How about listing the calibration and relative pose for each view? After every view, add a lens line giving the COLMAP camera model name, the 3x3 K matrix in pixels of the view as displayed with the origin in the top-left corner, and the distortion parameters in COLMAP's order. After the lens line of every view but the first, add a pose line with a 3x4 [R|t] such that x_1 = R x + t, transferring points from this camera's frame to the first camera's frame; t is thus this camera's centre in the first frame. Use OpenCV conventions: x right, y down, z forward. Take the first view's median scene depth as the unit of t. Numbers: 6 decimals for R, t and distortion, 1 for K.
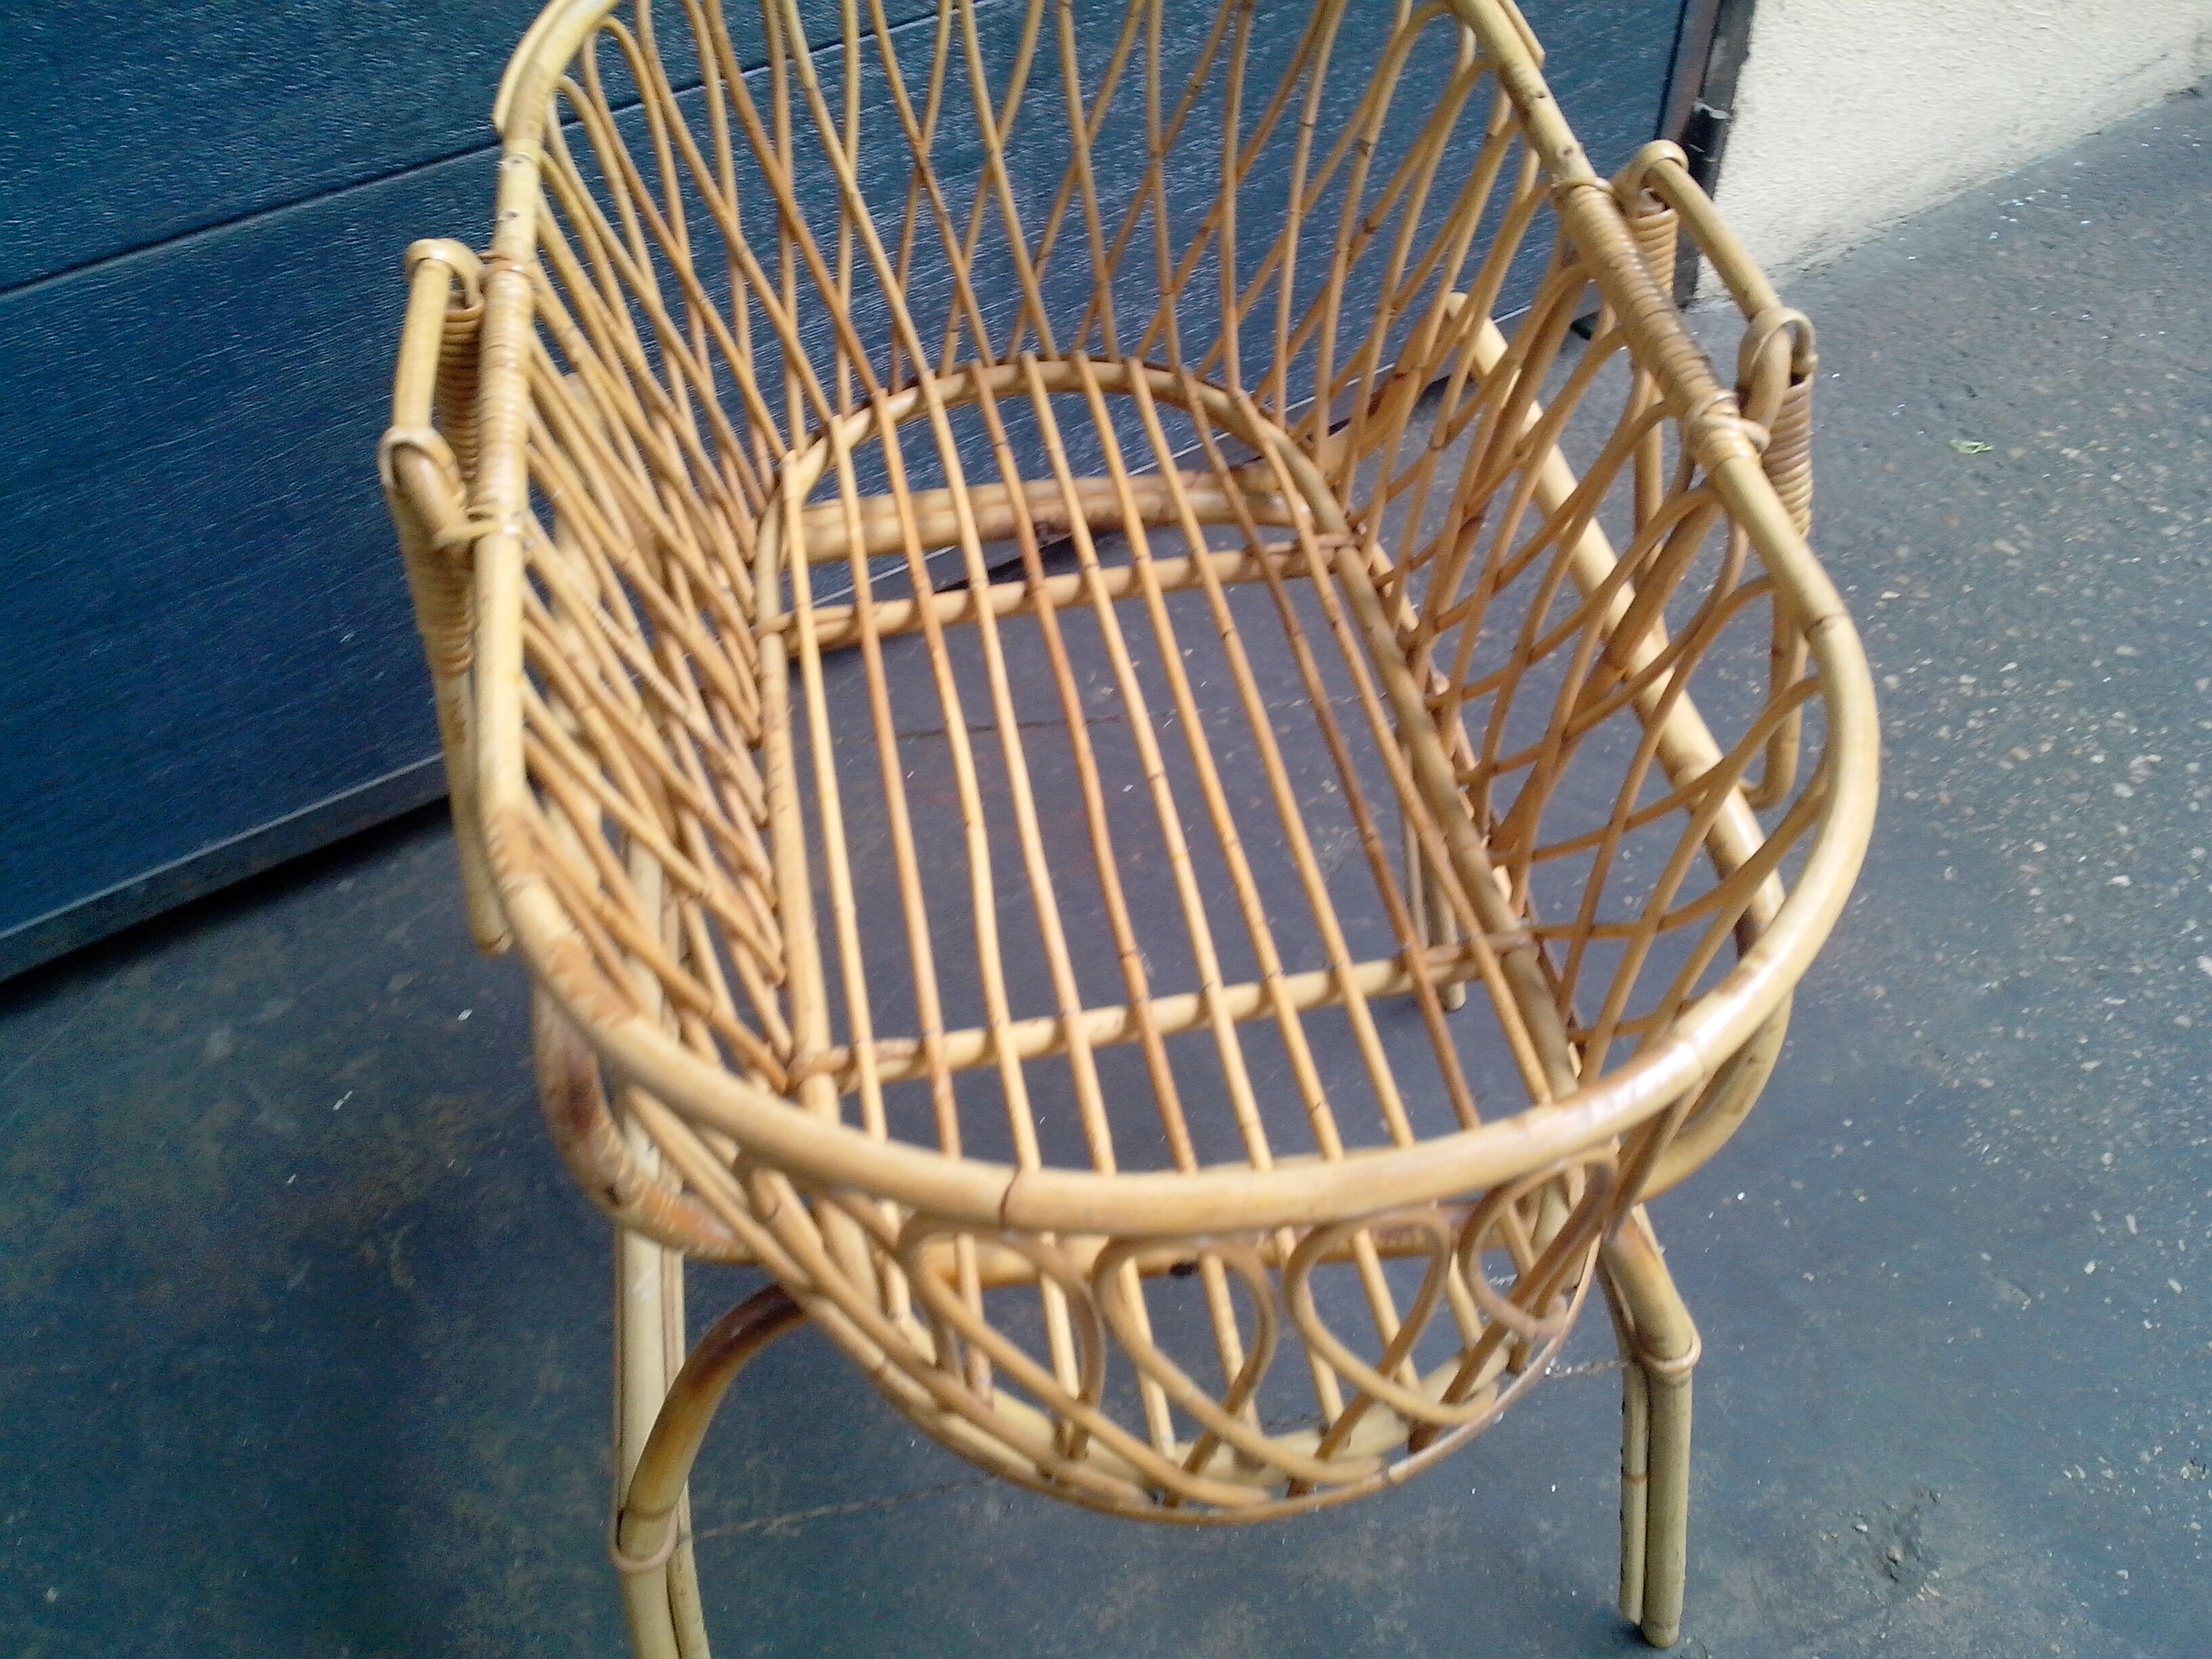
lens RADIAL K [[2005.5, 0, 1117.8], [0, 2005.5, 805.9], [0, 0, 1]] dist [0.157233, -0.269677]
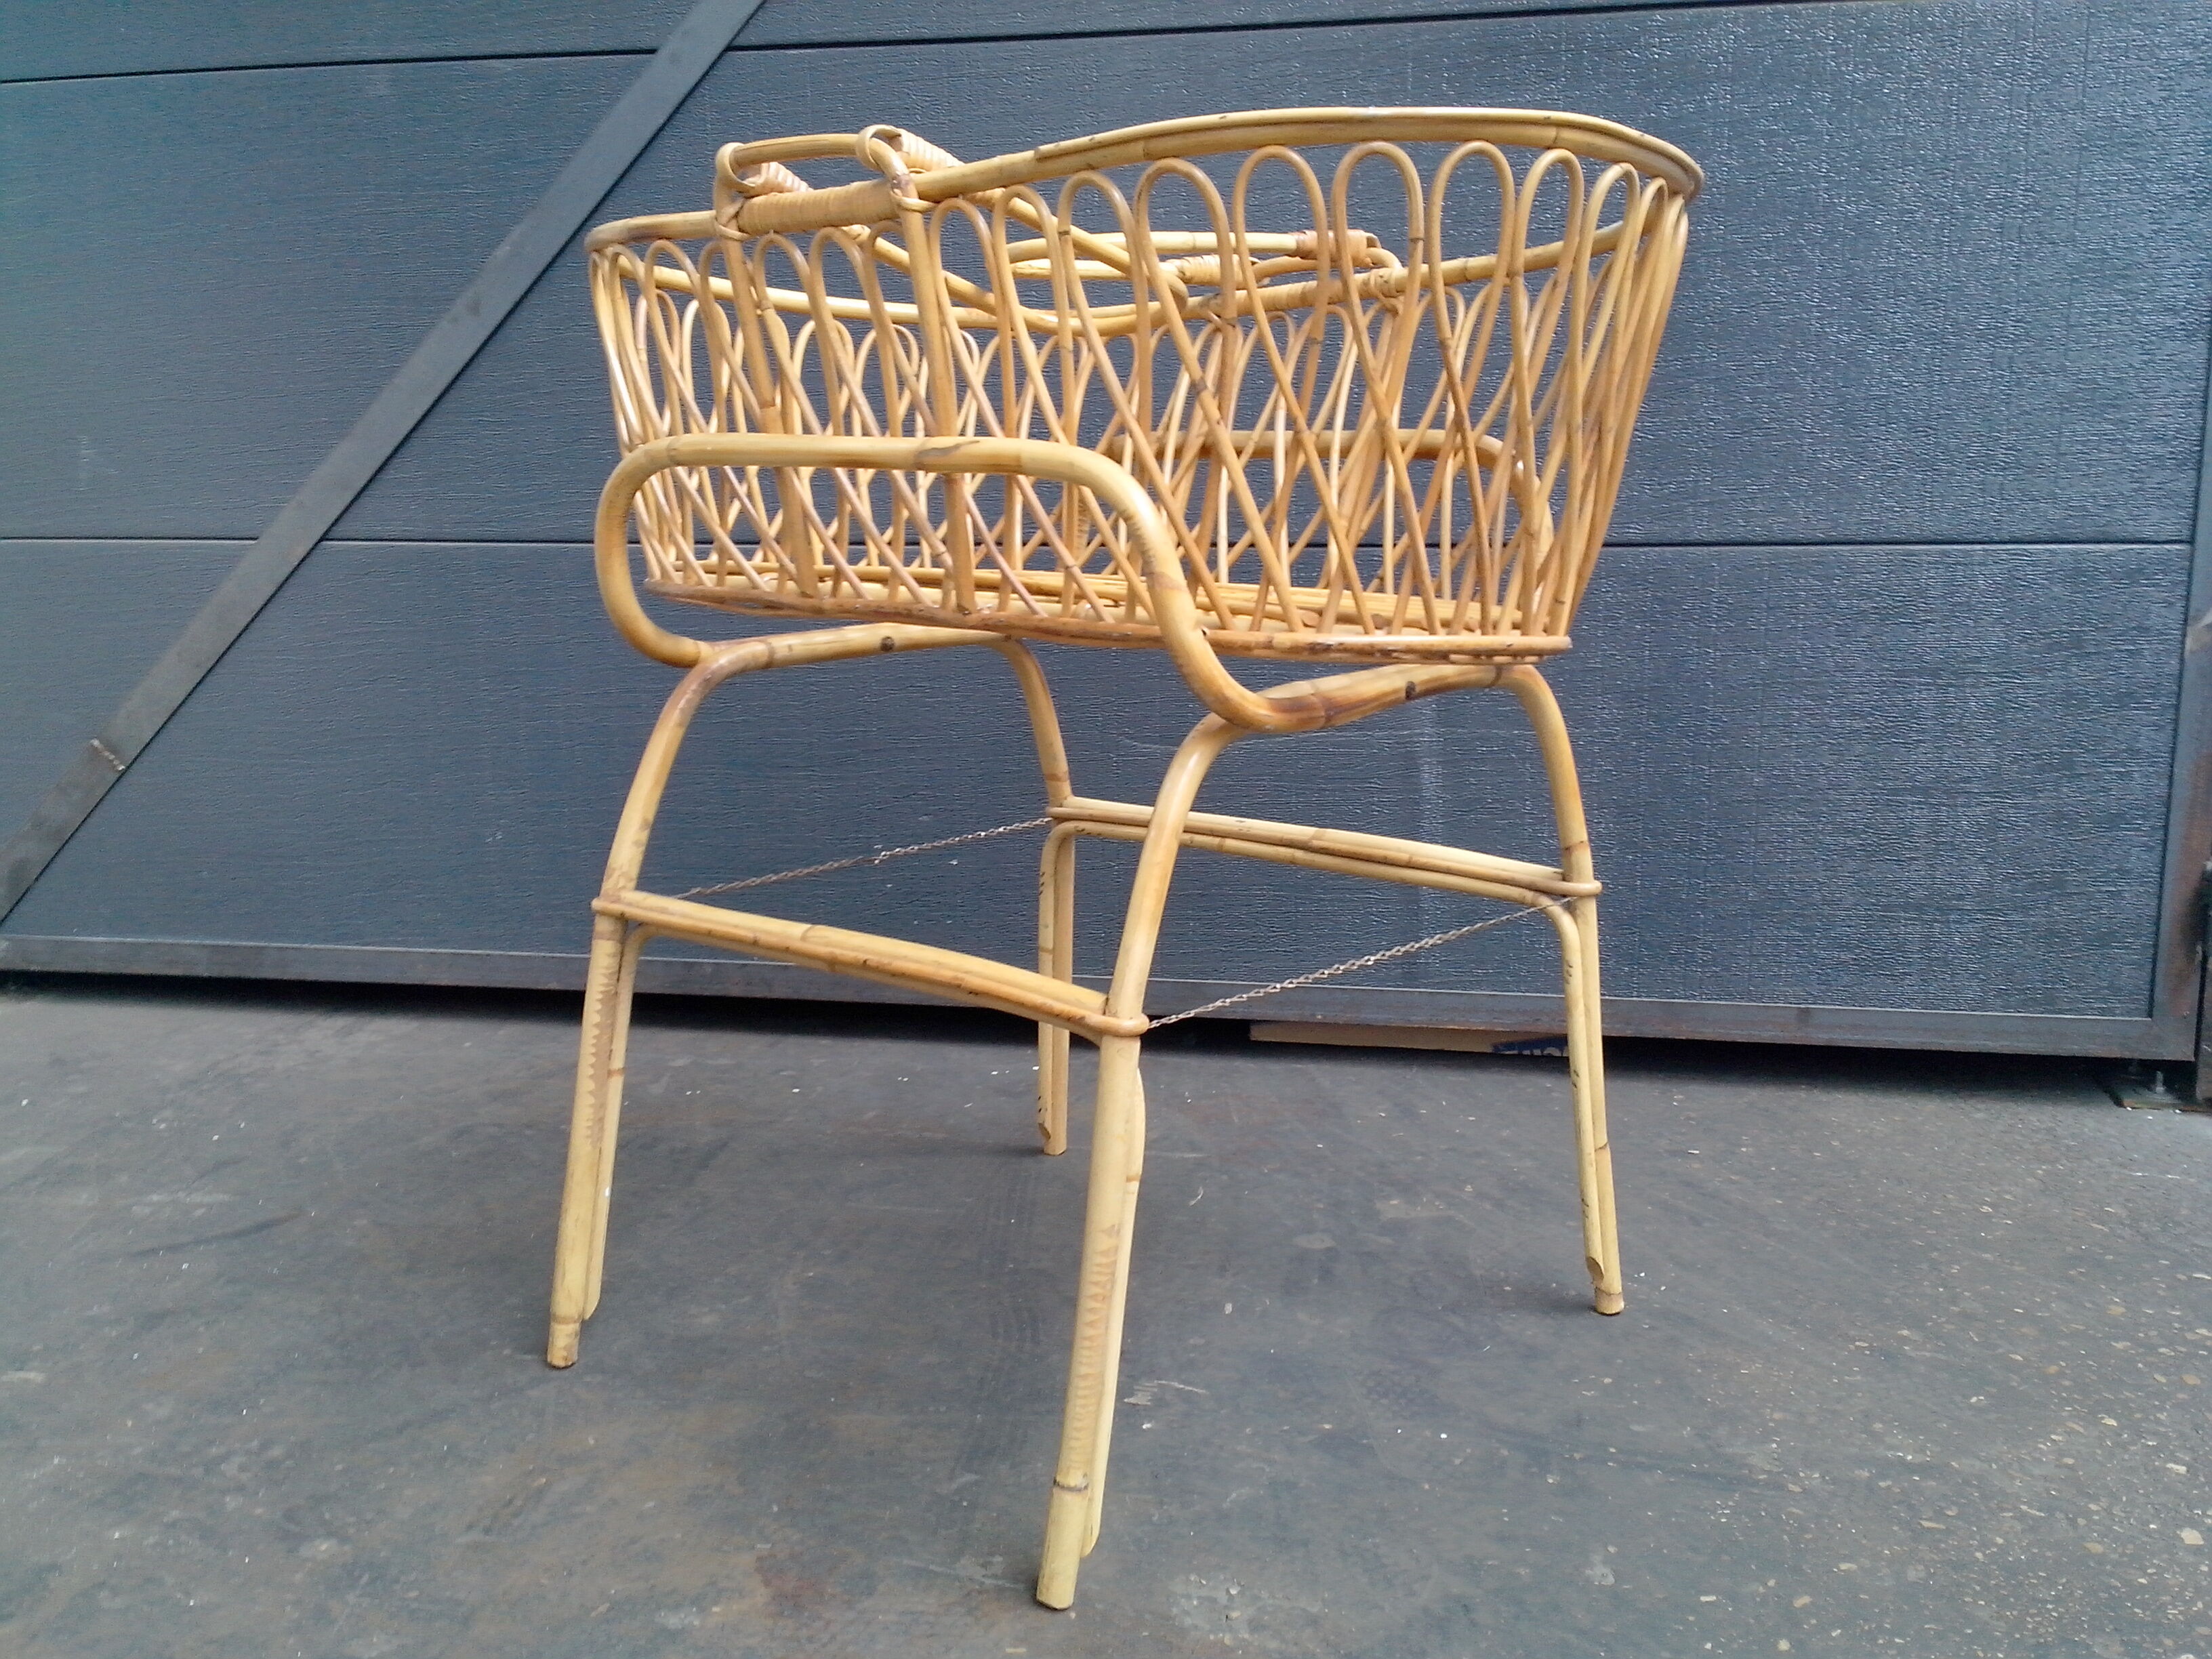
lens RADIAL K [[2005.5, 0, 1117.8], [0, 2005.5, 805.9], [0, 0, 1]] dist [0.157233, -0.269677]
pose [[0.713584, 0.129924, -0.688417, 0.735545], [-0.517934, 0.759528, -0.393525, 0.381017], [0.471743, 0.637368, 0.609279, 0.160999]]
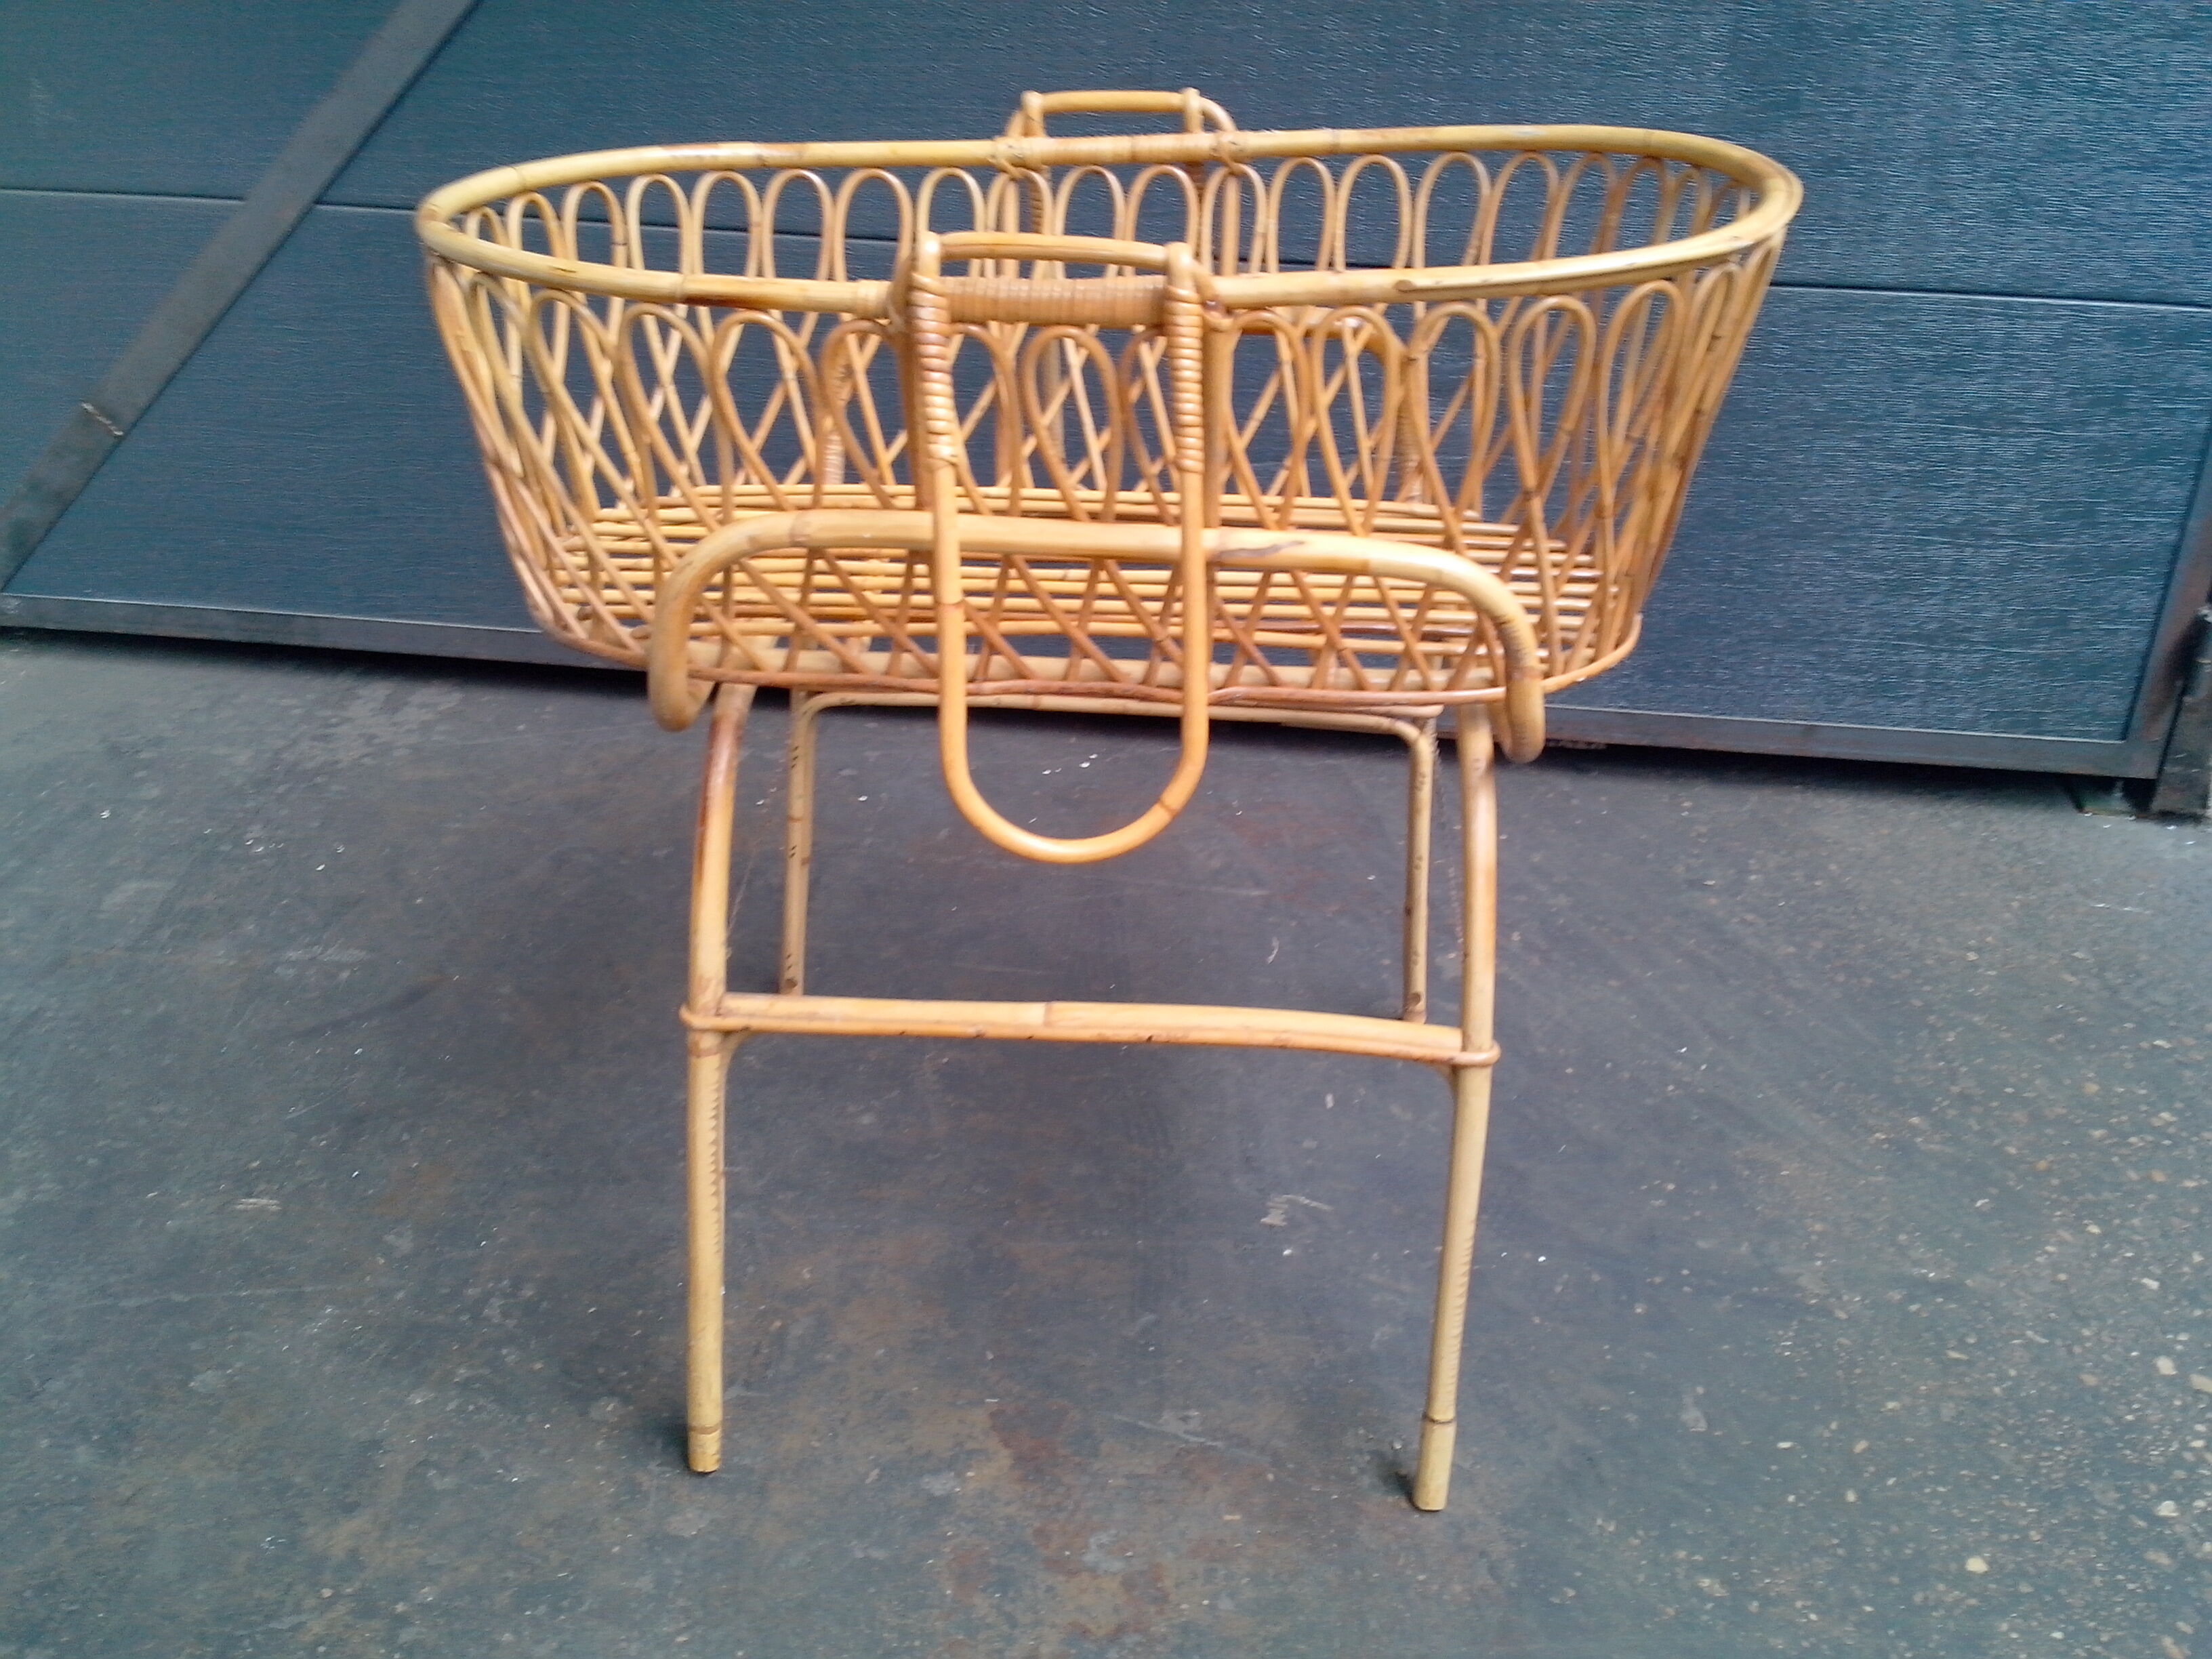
lens RADIAL K [[2020.3, 0, 1105.7], [0, 2020.3, 790.4], [0, 0, 1]] dist [0.132239, -0.221316]
pose [[0.758546, 0.334361, -0.559296, 0.600588], [-0.500573, 0.848507, -0.171645, 0.259124], [0.417175, 0.410169, 0.811003, -0.080617]]
